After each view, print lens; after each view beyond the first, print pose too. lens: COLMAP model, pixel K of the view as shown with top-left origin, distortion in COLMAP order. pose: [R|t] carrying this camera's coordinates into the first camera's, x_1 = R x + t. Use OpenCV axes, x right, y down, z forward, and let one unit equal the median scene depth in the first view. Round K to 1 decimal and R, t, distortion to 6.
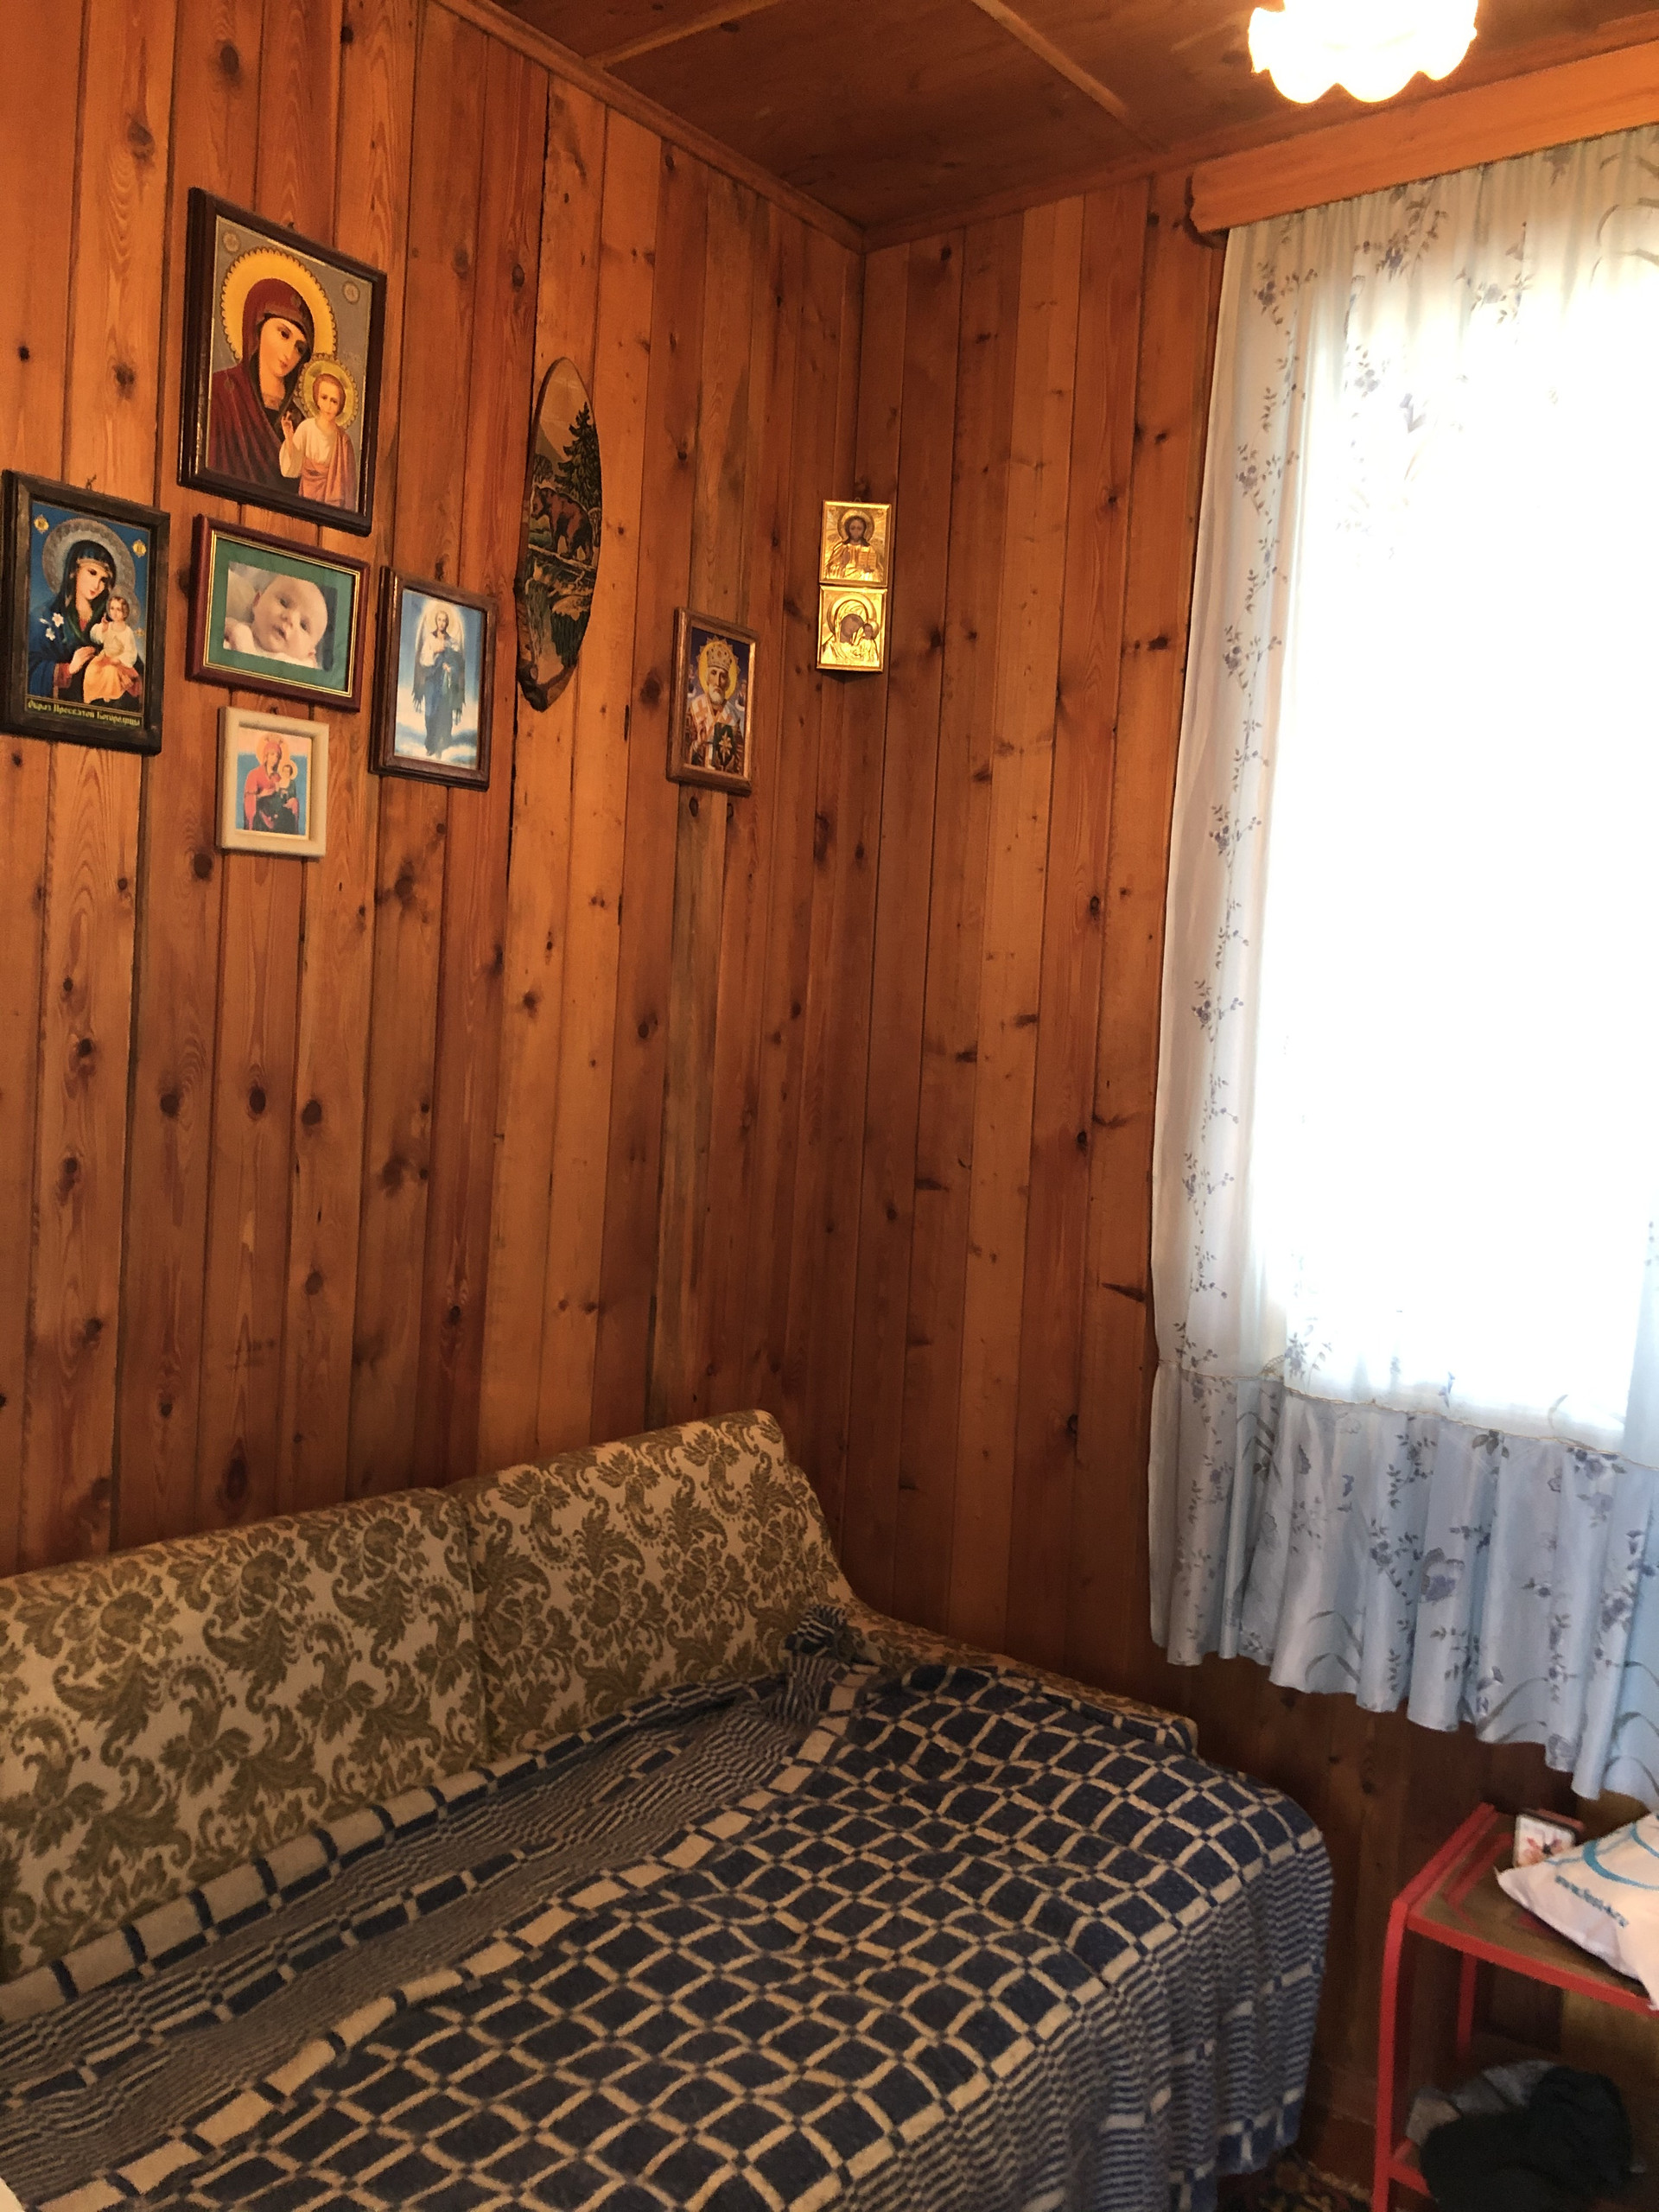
lens RADIAL K [[1811.8, 0, 826.0], [0, 1811.8, 1099.2], [0, 0, 1]] dist [0.042259, -0.042329]
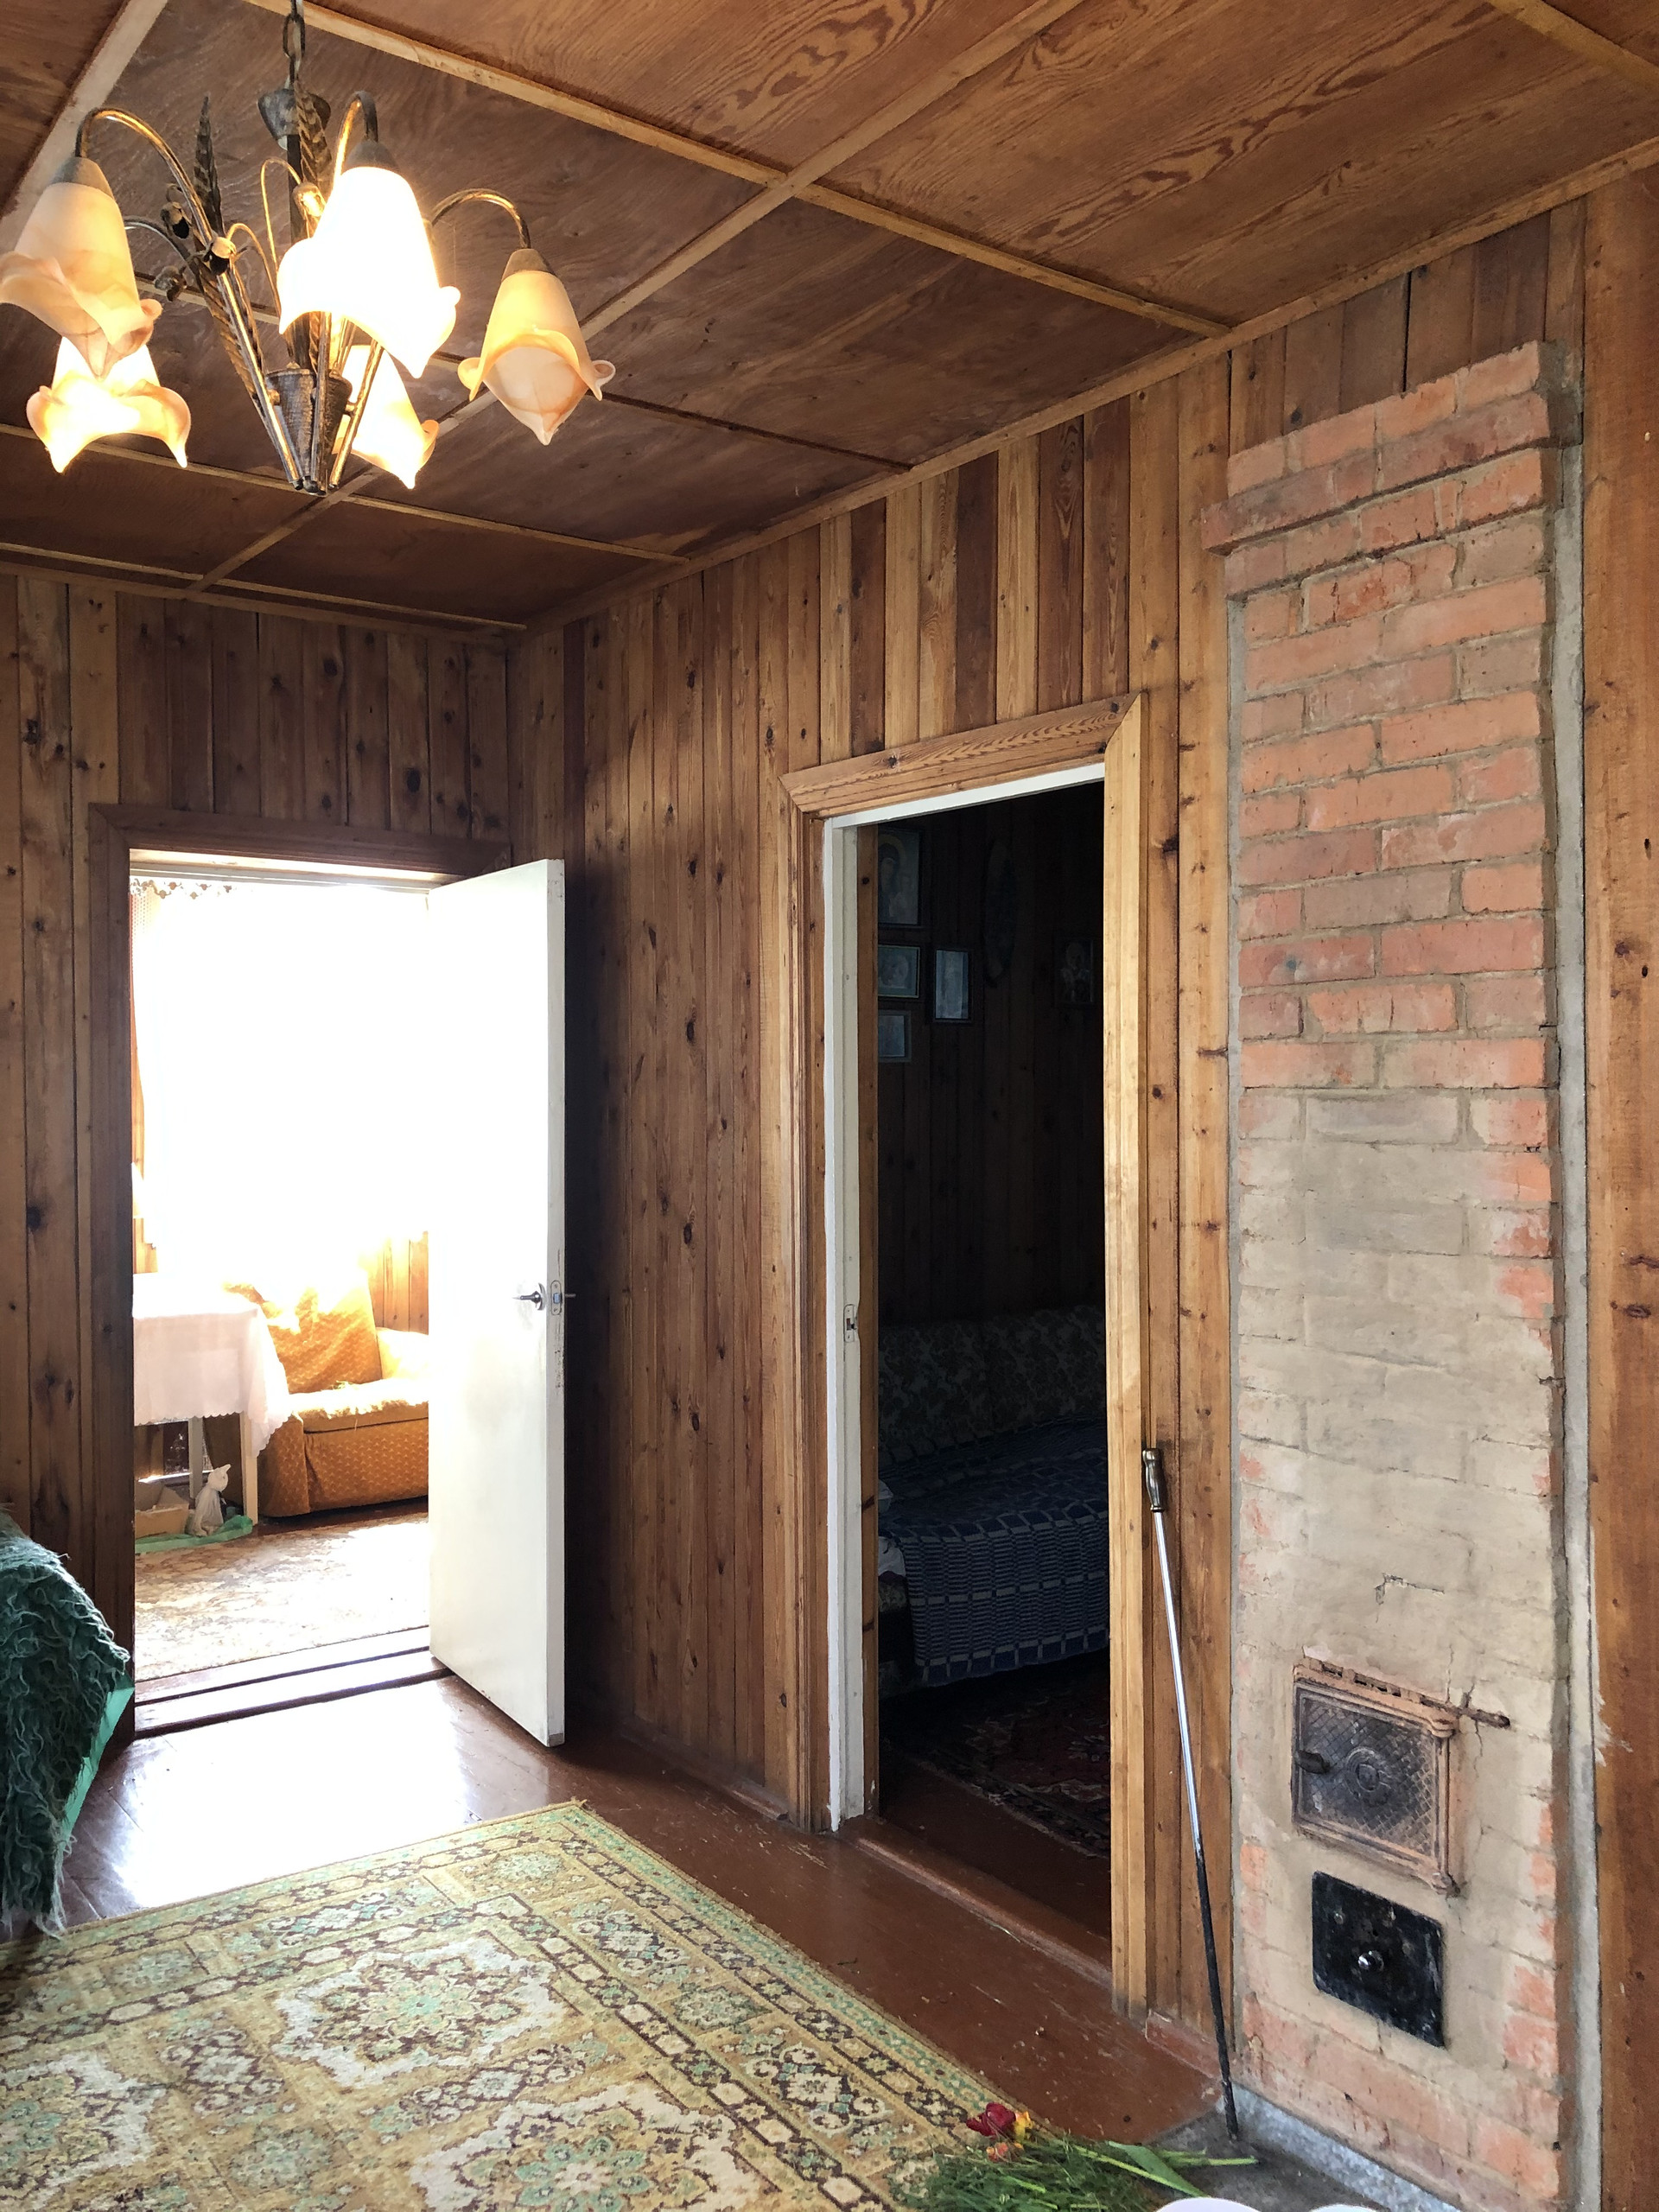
lens RADIAL K [[1811.8, 0, 826.0], [0, 1811.8, 1099.2], [0, 0, 1]] dist [0.042259, -0.042329]
pose [[0.962882, -0.057451, -0.263737, 0.249288], [0.044863, 0.997559, -0.053511, 0.043104], [0.266168, 0.039693, 0.963109, -1.338995]]
